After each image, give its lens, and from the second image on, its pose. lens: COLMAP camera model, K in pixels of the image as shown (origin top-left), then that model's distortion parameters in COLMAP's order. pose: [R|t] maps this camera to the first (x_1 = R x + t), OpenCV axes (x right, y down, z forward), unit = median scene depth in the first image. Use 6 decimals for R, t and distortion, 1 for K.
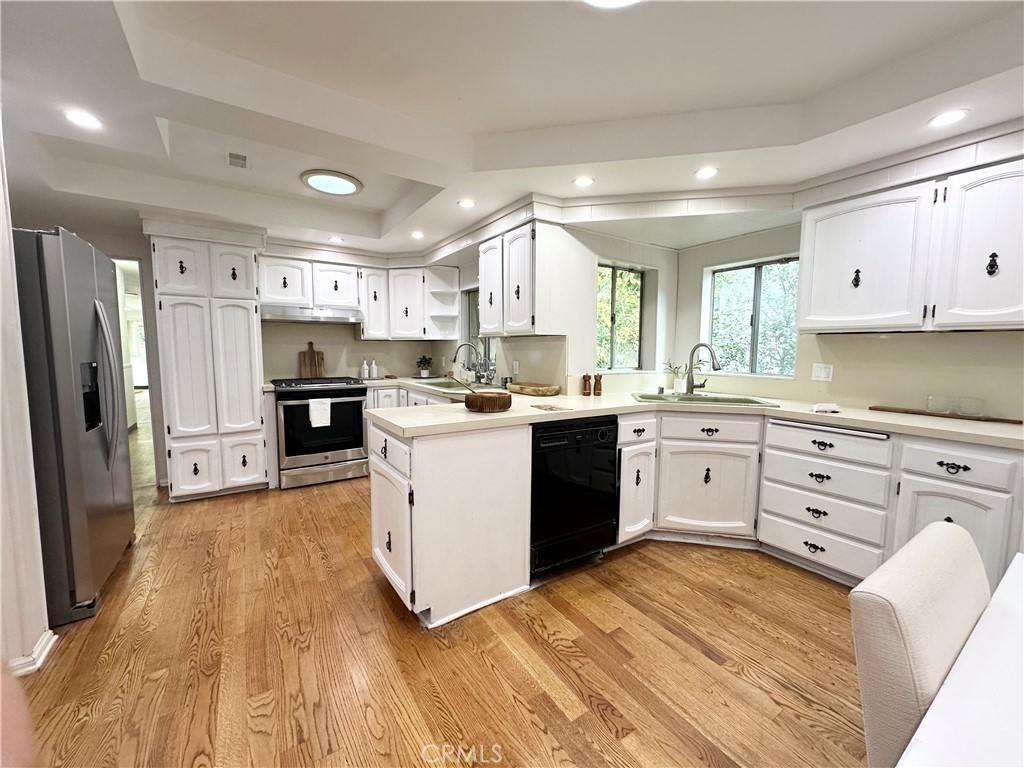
lens RADIAL K [[409.1, 0, 509.6], [0, 409.1, 383.8], [0, 0, 1]] dist [-0.002968, 0.001032]
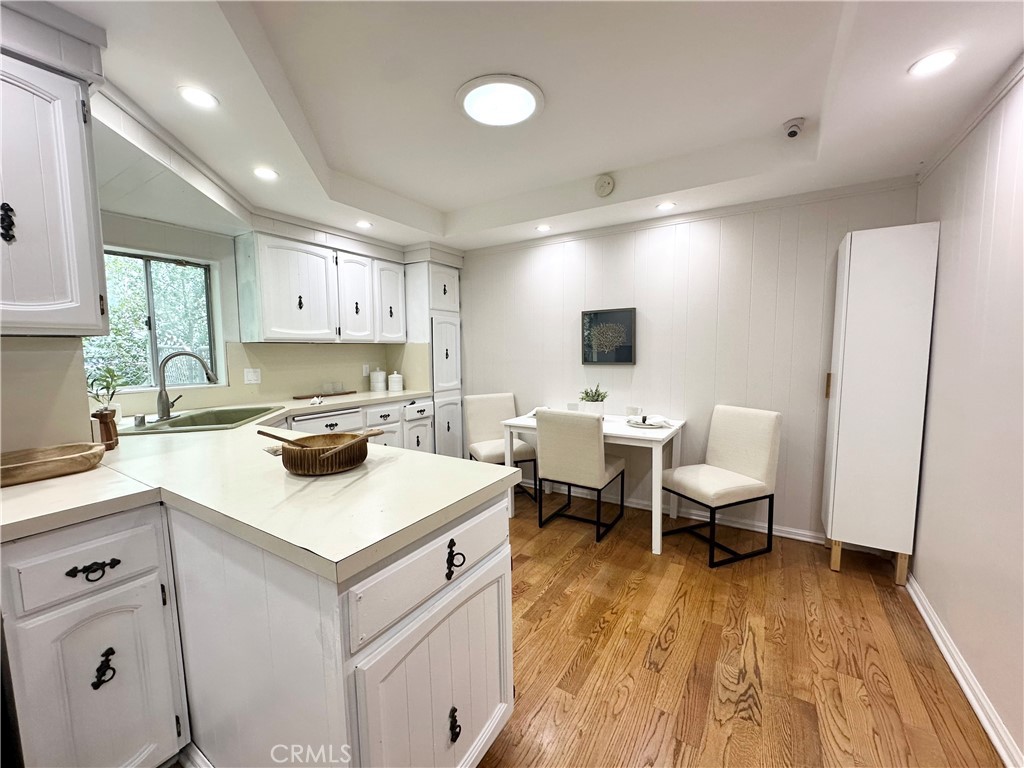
lens RADIAL K [[409.1, 0, 513.4], [0, 409.1, 383.8], [0, 0, 1]] dist [-0.002968, 0.001032]
pose [[-0.412603, -0.081409, 0.907266, -0.505186], [0.086832, 0.987948, 0.128138, -0.079148], [-0.906763, 0.131649, -0.400561, 0.704327]]
